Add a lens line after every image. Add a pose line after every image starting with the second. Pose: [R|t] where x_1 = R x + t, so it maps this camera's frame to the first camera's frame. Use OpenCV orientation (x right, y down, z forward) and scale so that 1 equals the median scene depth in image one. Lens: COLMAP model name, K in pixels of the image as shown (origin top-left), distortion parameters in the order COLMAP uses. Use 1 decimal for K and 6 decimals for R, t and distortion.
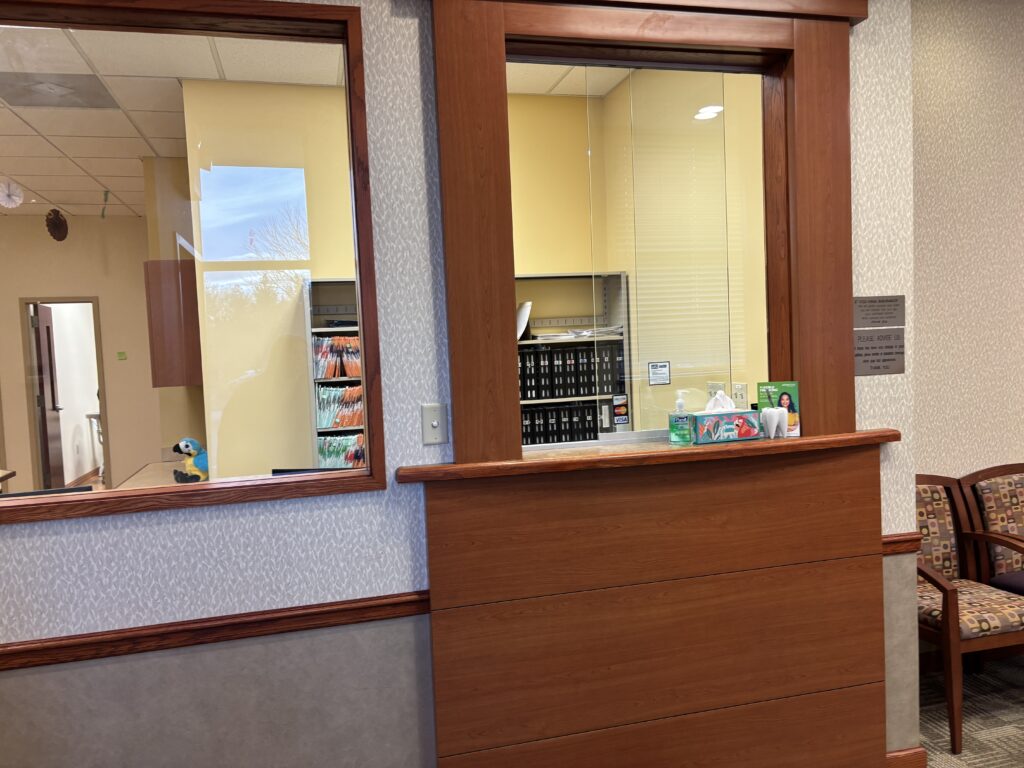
lens RADIAL K [[780.8, 0, 512.9], [0, 780.8, 386.0], [0, 0, 1]] dist [0.030950, -0.021600]
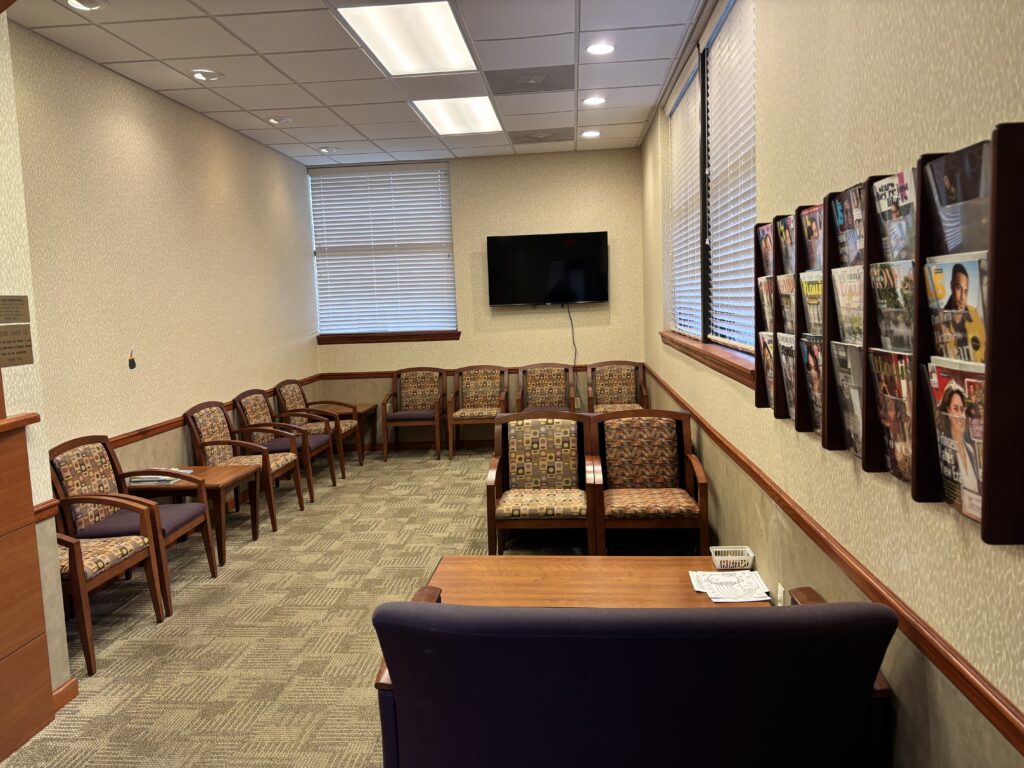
lens RADIAL K [[780.8, 0, 511.1], [0, 780.8, 382.9], [0, 0, 1]] dist [0.030950, -0.021600]
pose [[0.344307, -0.075261, 0.935836, -0.318625], [0.079409, 0.995544, 0.050847, 0.008443], [-0.935493, 0.056807, 0.348749, -0.051534]]
